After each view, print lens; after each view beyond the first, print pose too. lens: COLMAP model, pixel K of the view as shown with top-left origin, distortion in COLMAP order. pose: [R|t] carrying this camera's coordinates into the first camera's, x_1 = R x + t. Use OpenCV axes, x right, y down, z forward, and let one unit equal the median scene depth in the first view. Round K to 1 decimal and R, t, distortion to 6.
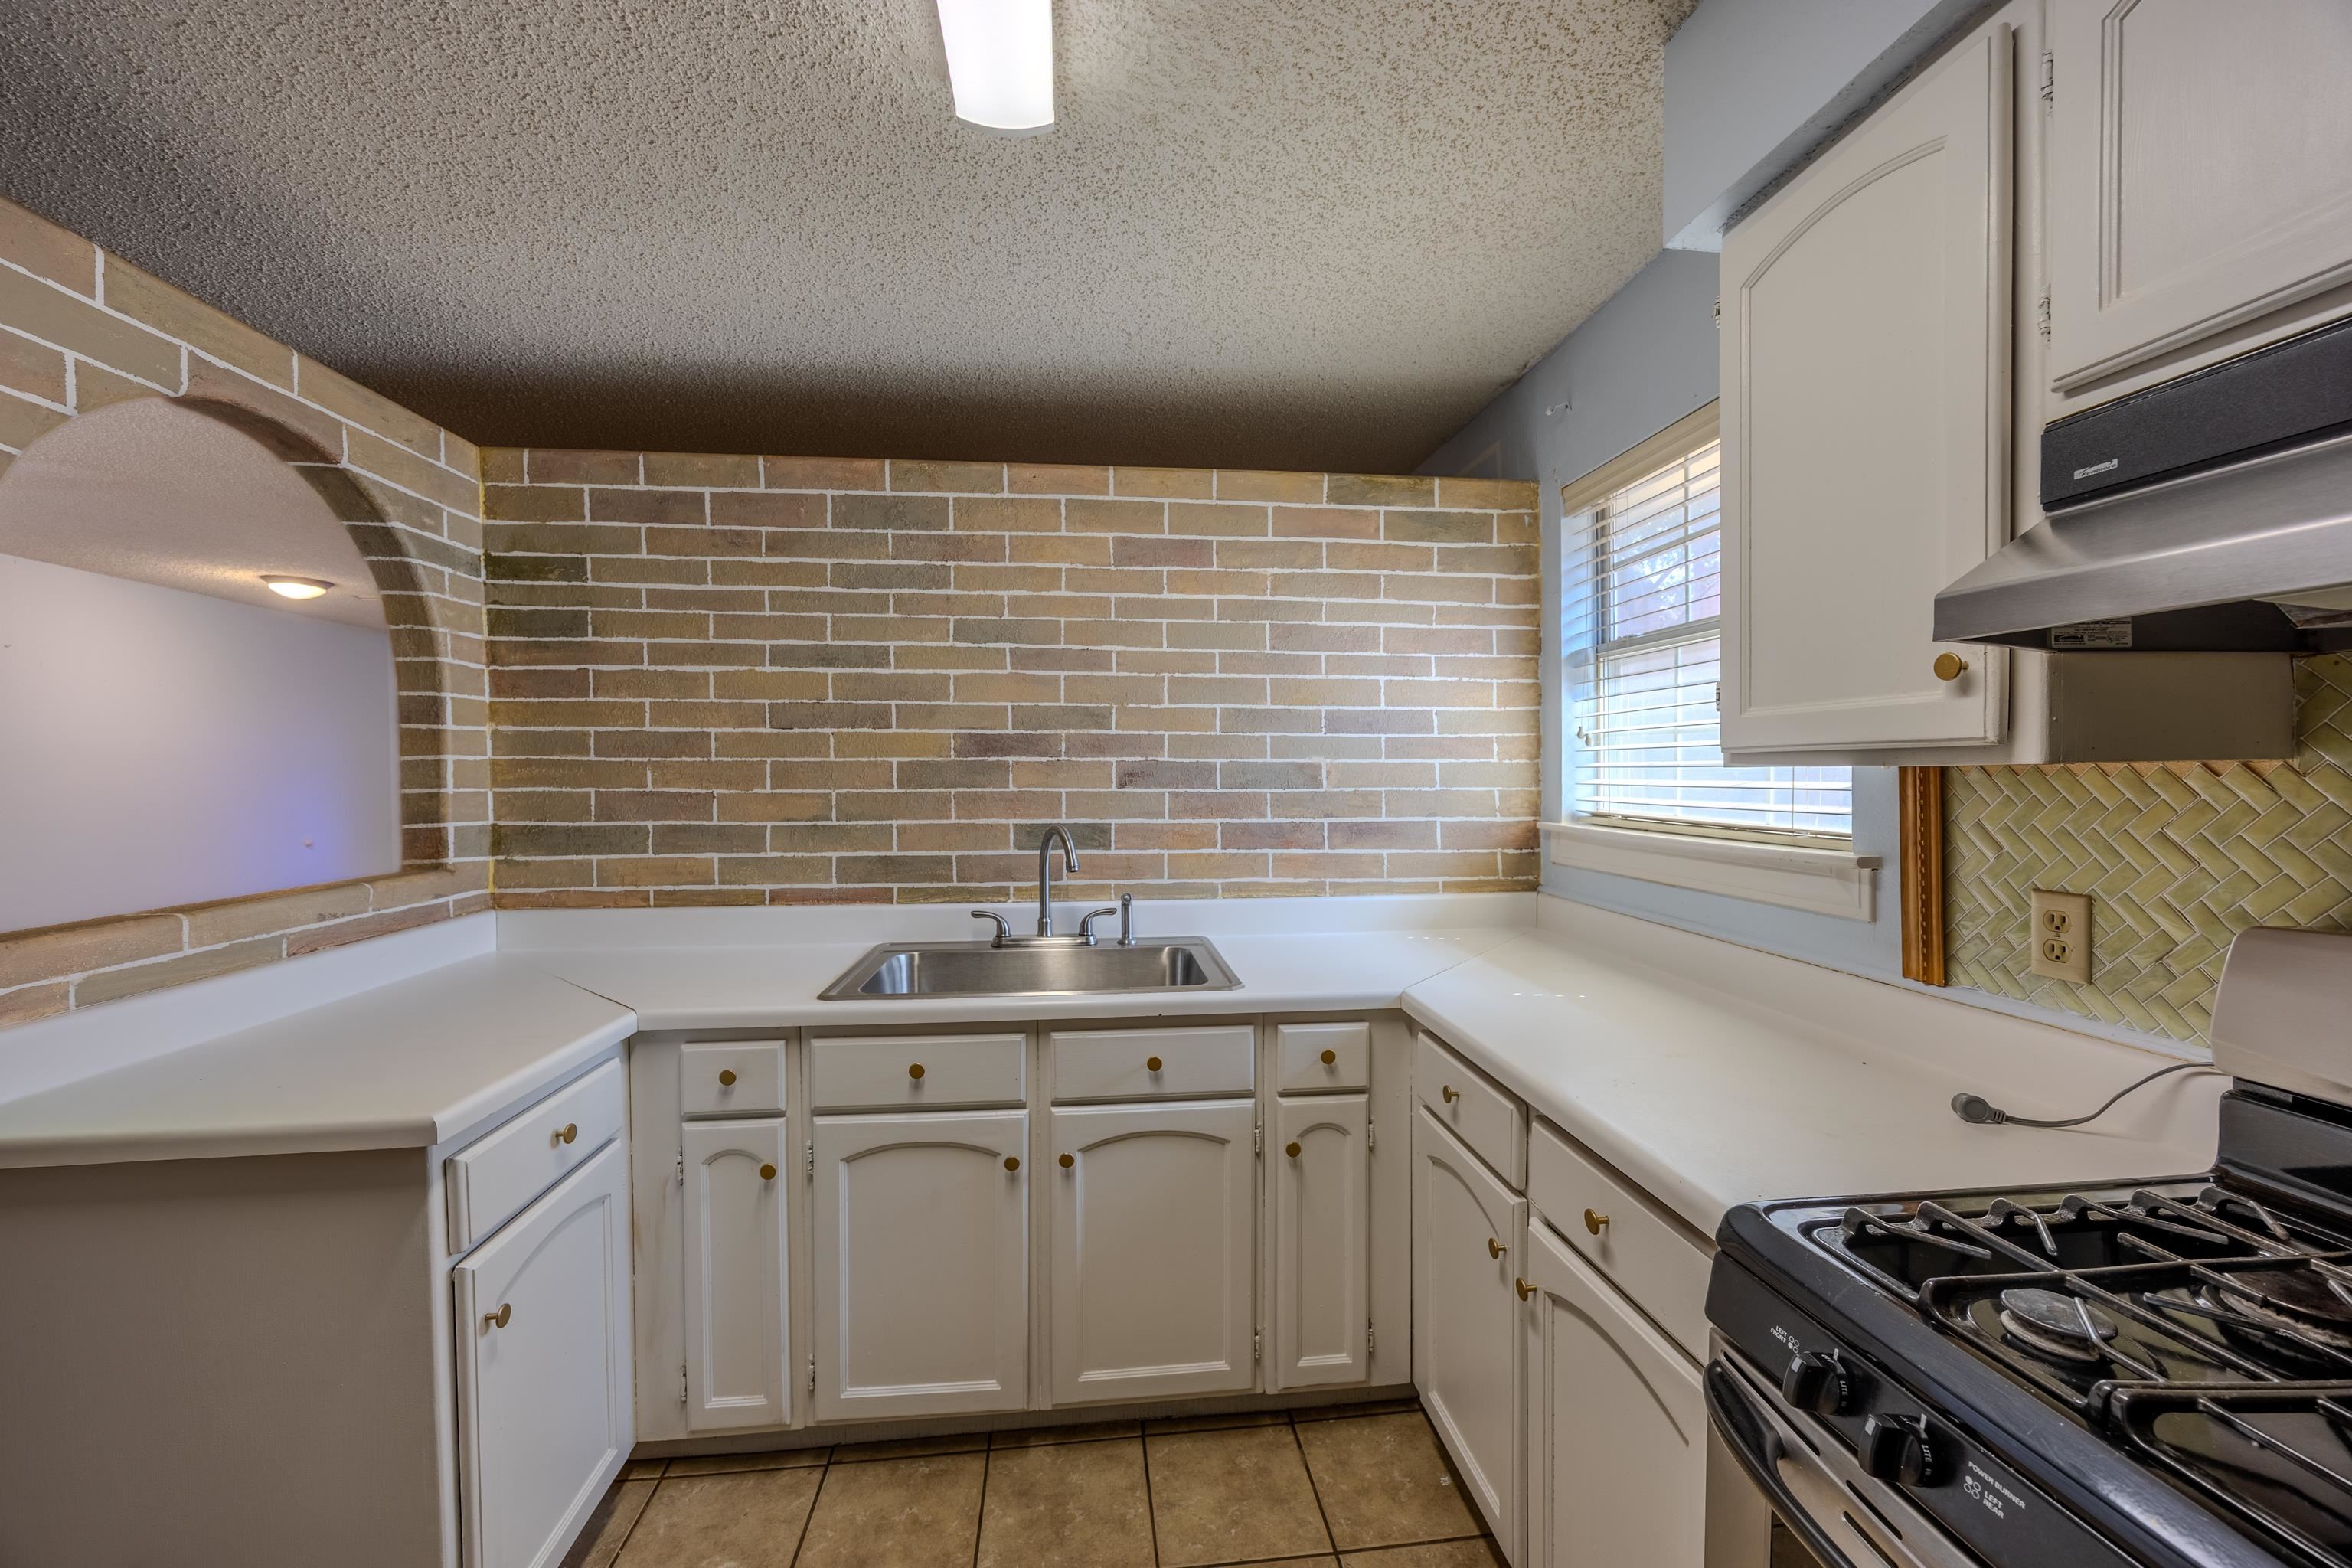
lens RADIAL K [[897.0, 0, 1172.0], [0, 897.0, 777.6], [0, 0, 1]] dist [-0.009792, -0.000073]
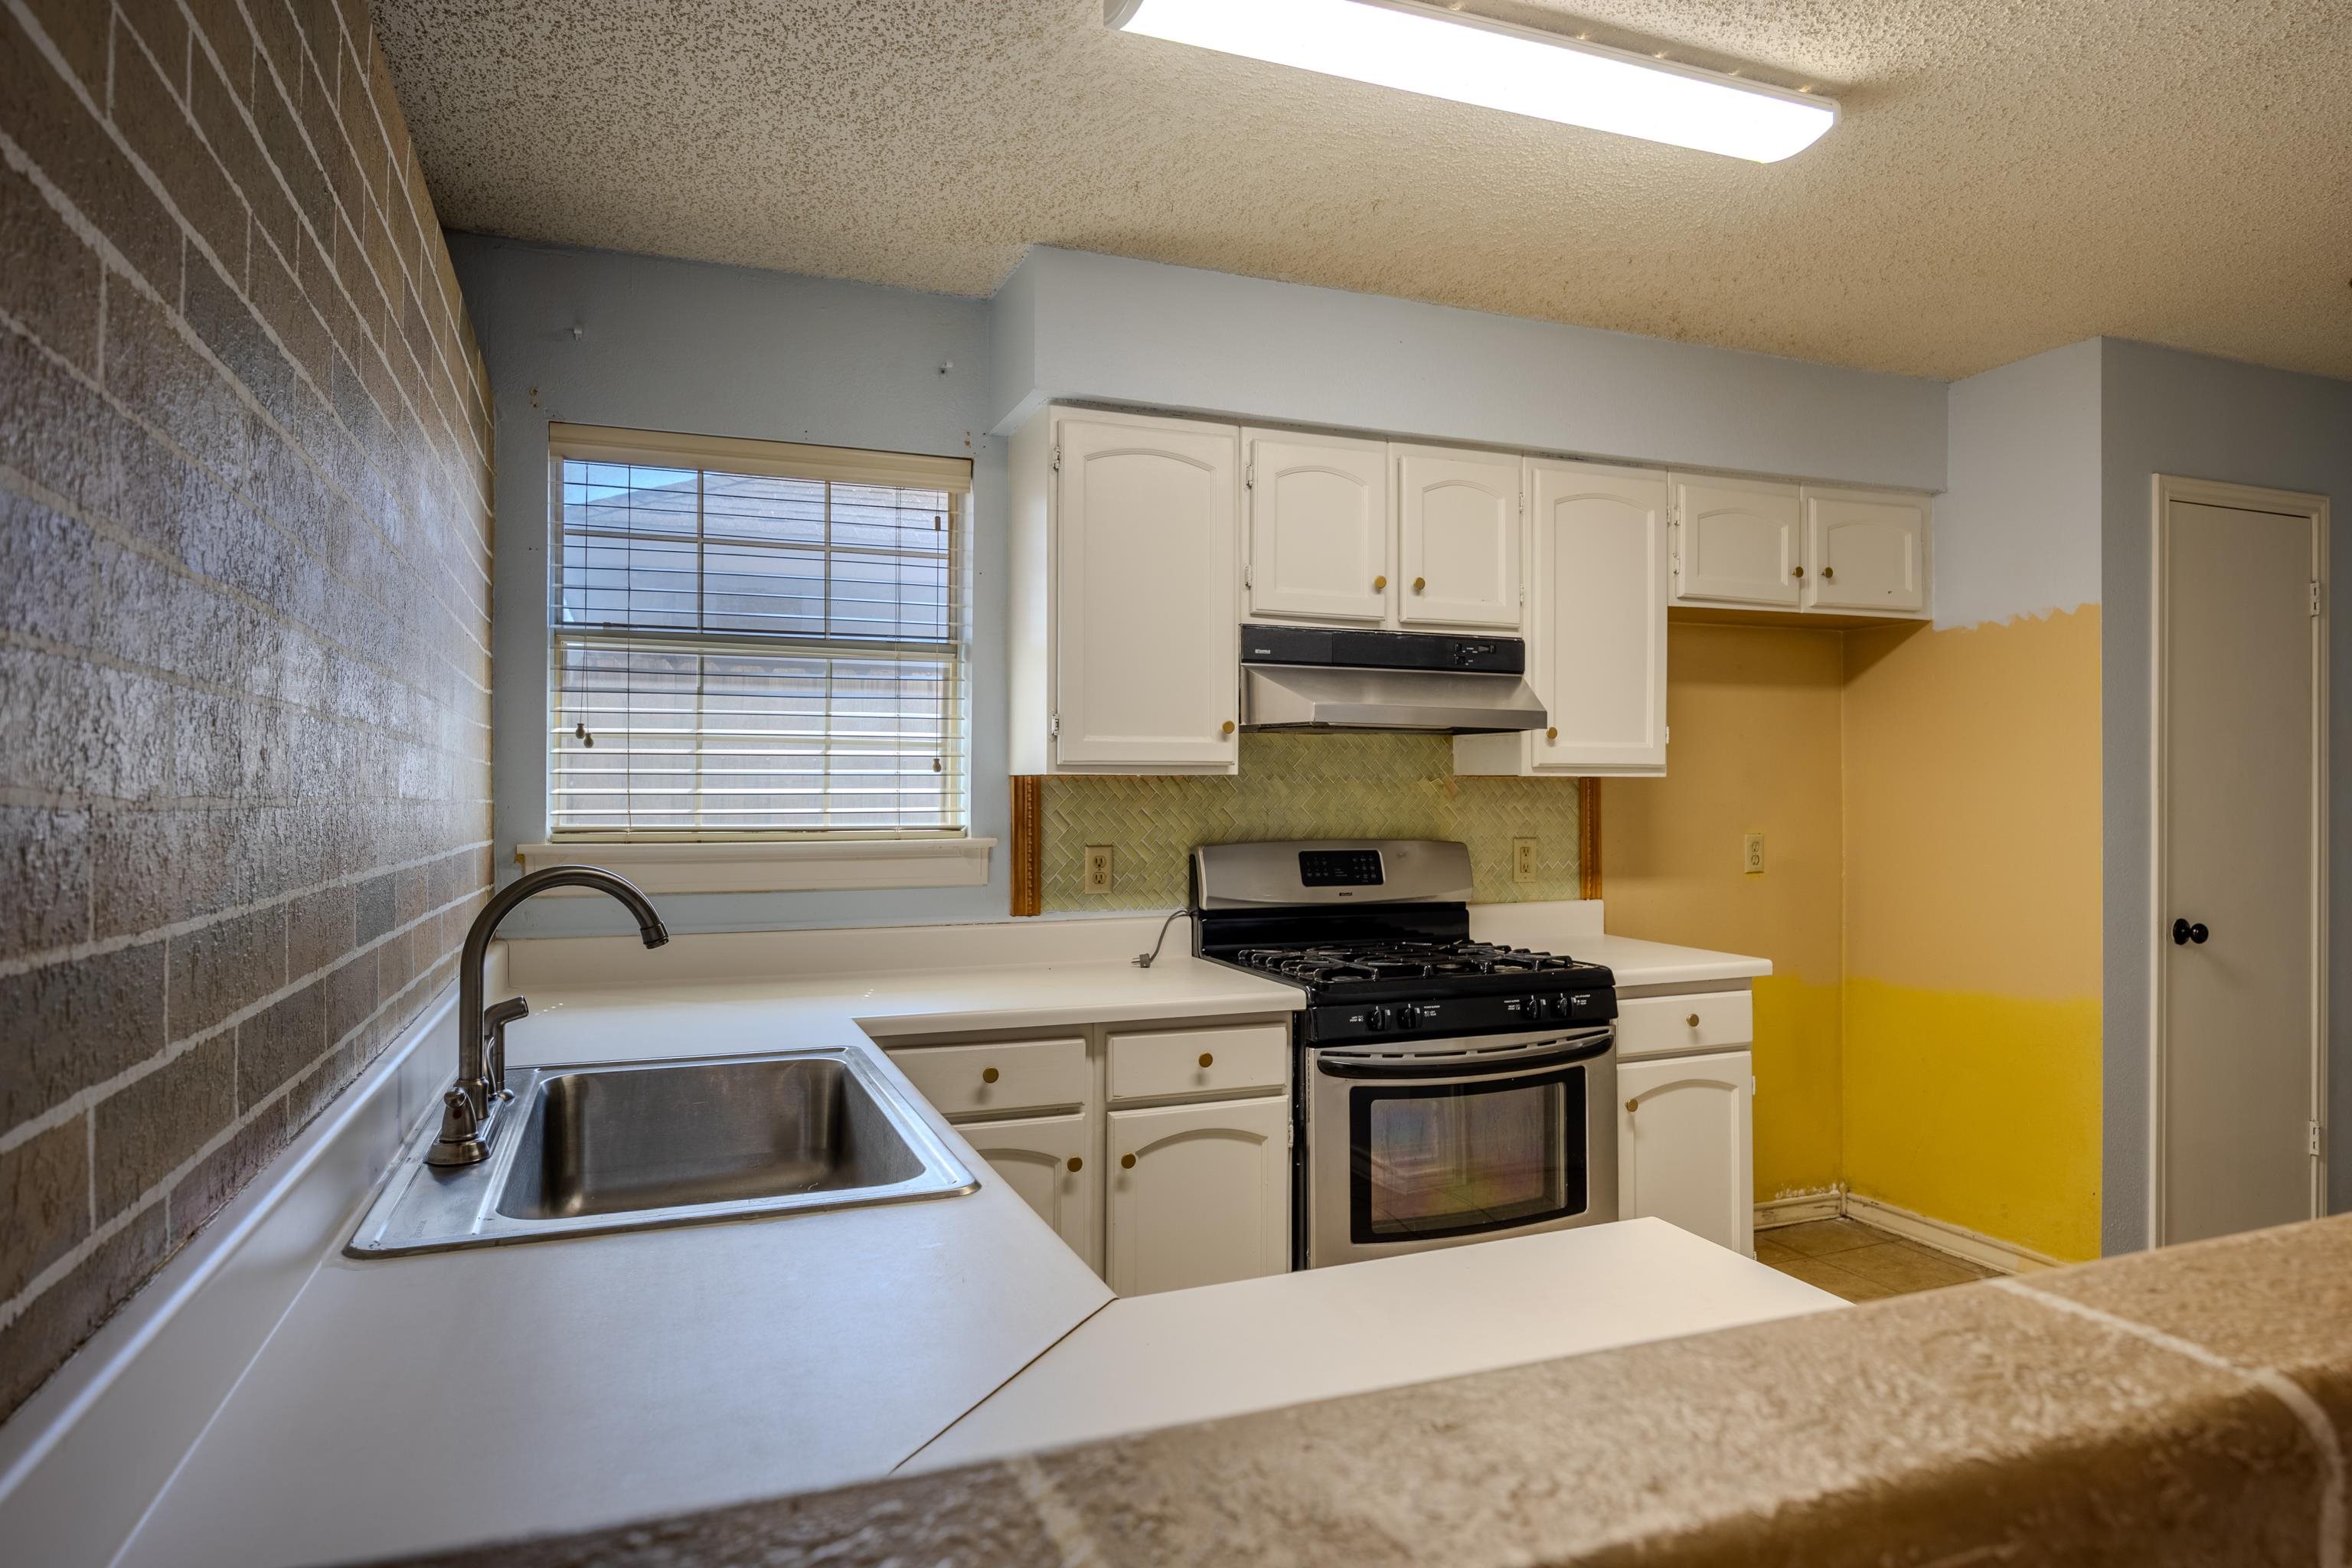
lens RADIAL K [[1350.4, 0, 1179.7], [0, 1350.4, 780.5], [0, 0, 1]] dist [0.000410, 0.000020]
pose [[-0.282488, 0.011512, 0.959202, -1.124846], [0.008271, 0.999920, -0.009565, 0.014465], [-0.959235, 0.005231, -0.282560, 1.061958]]
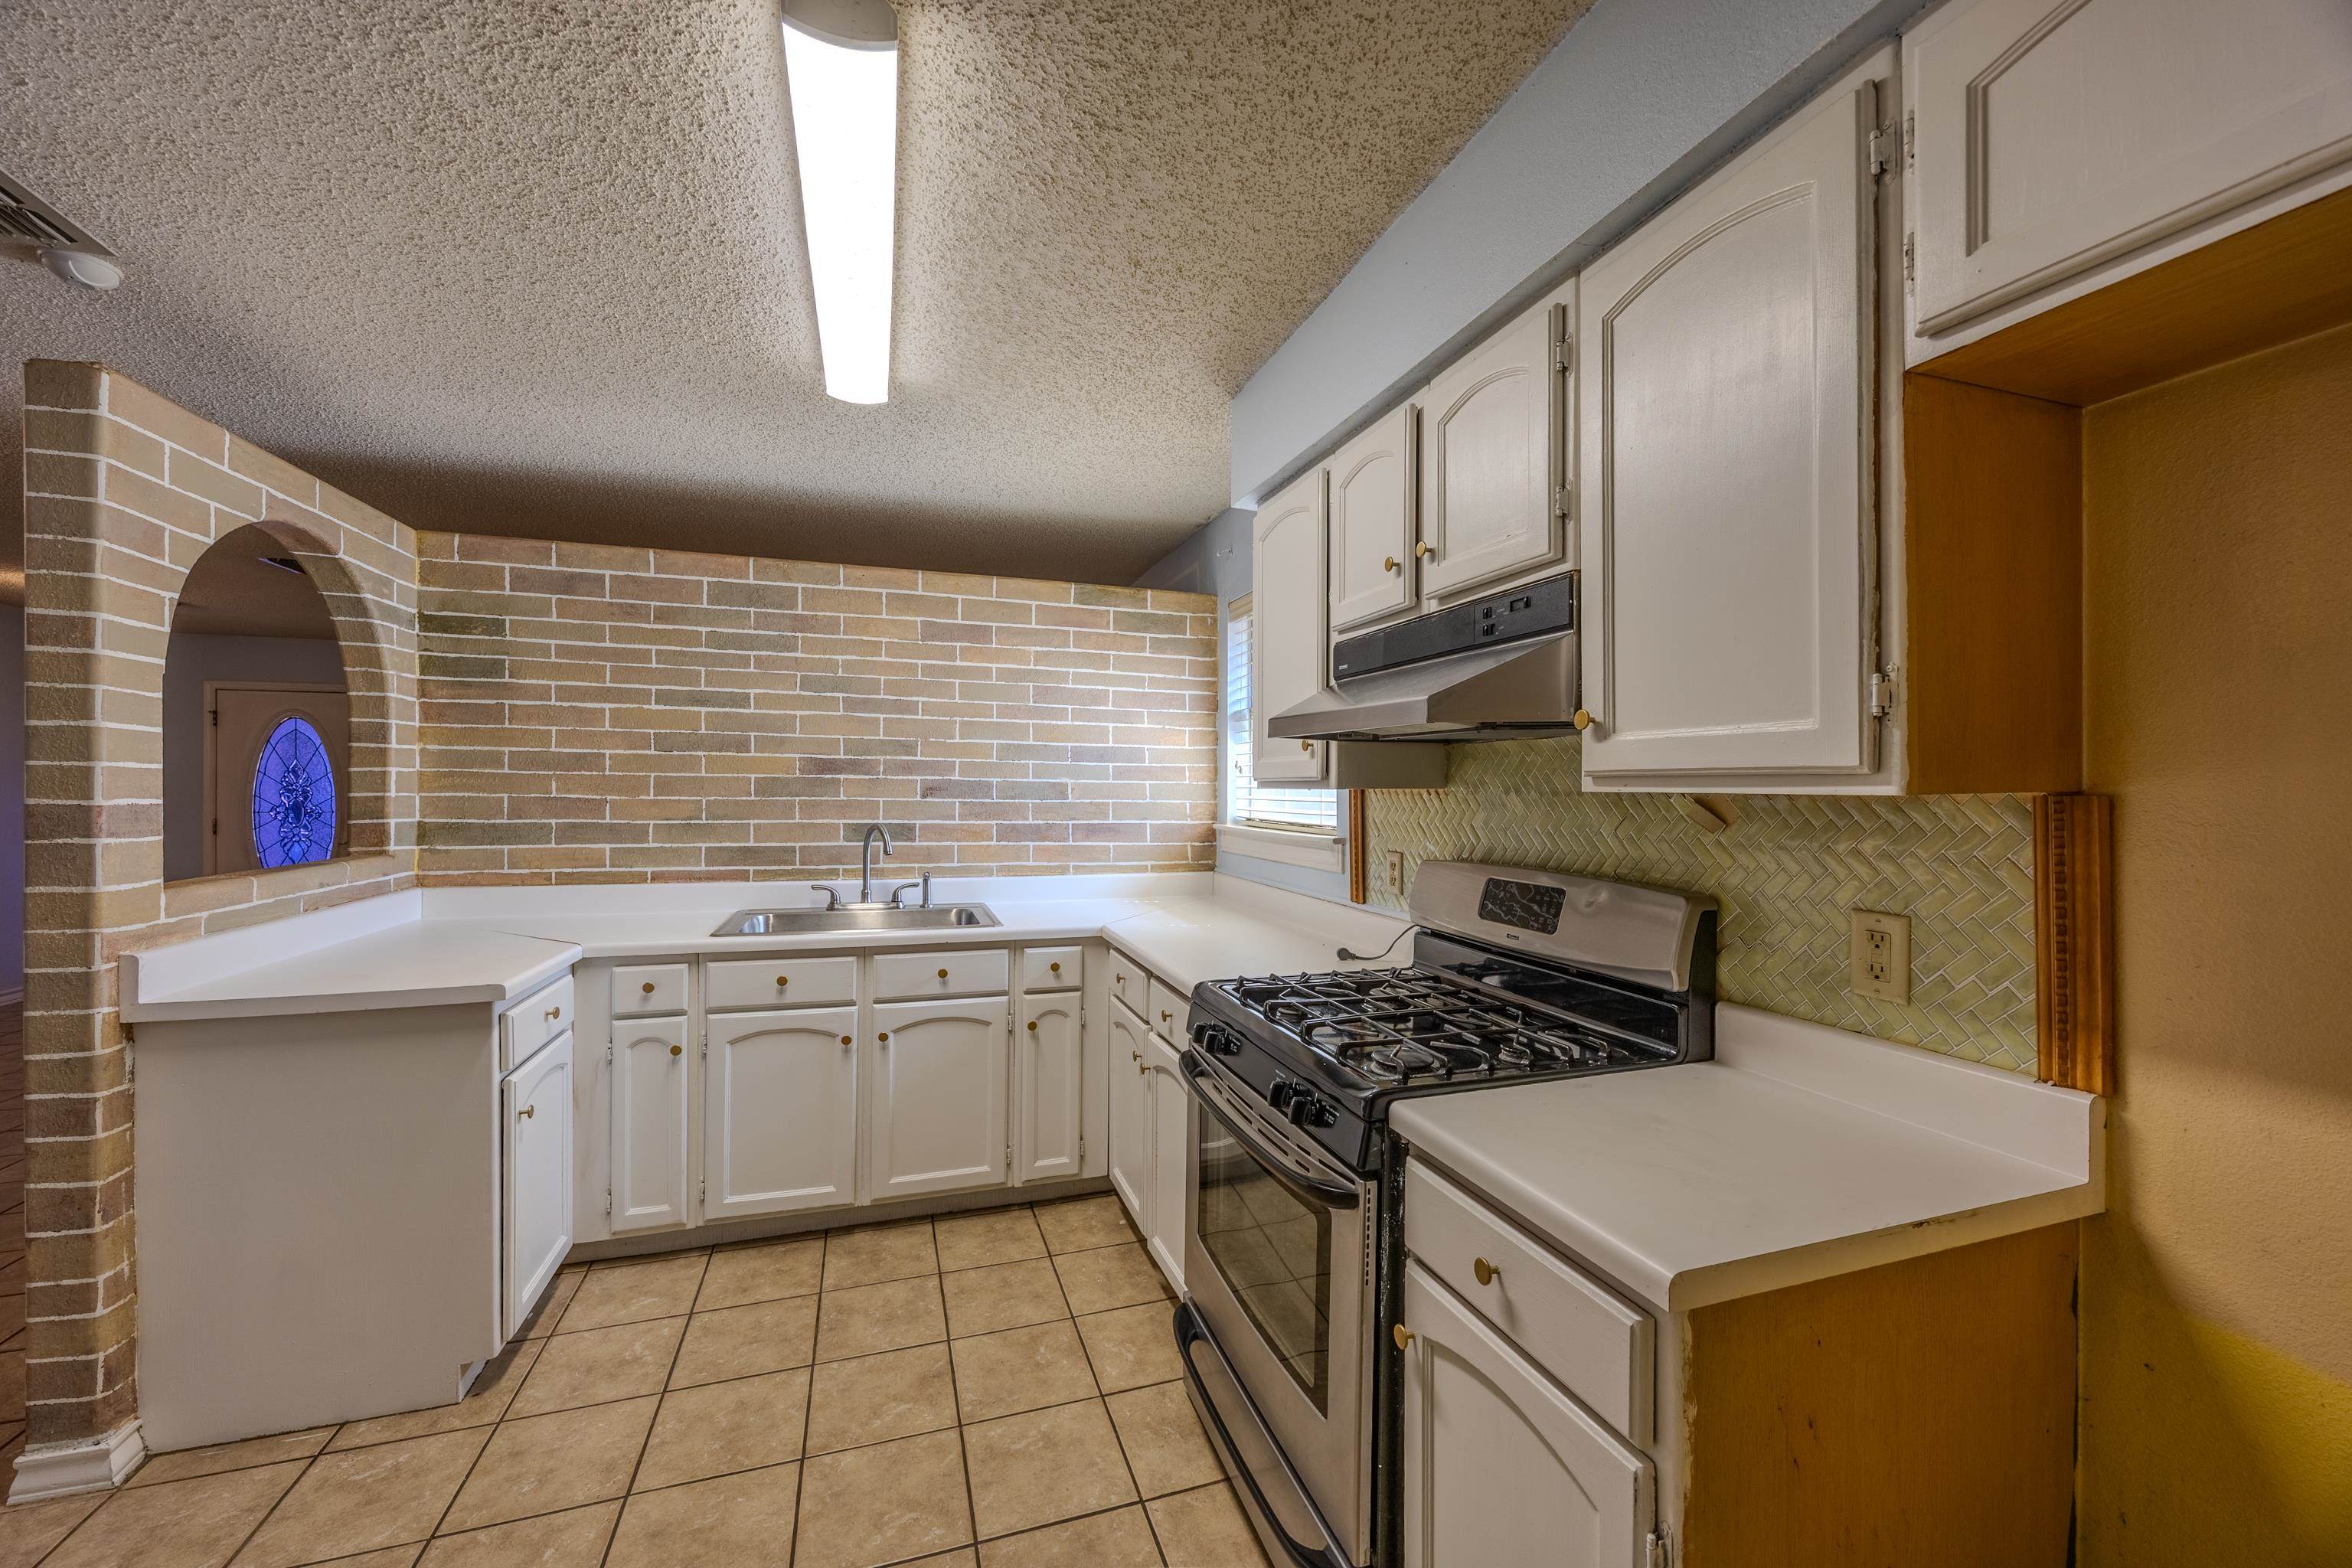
lens RADIAL K [[897.0, 0, 1178.6], [0, 897.0, 784.4], [0, 0, 1]] dist [-0.009792, -0.000073]
pose [[0.976640, 0.013483, 0.214460, 0.041332], [-0.011260, 0.999869, -0.011585, 0.002007], [-0.214588, 0.008899, 0.976664, -0.602998]]
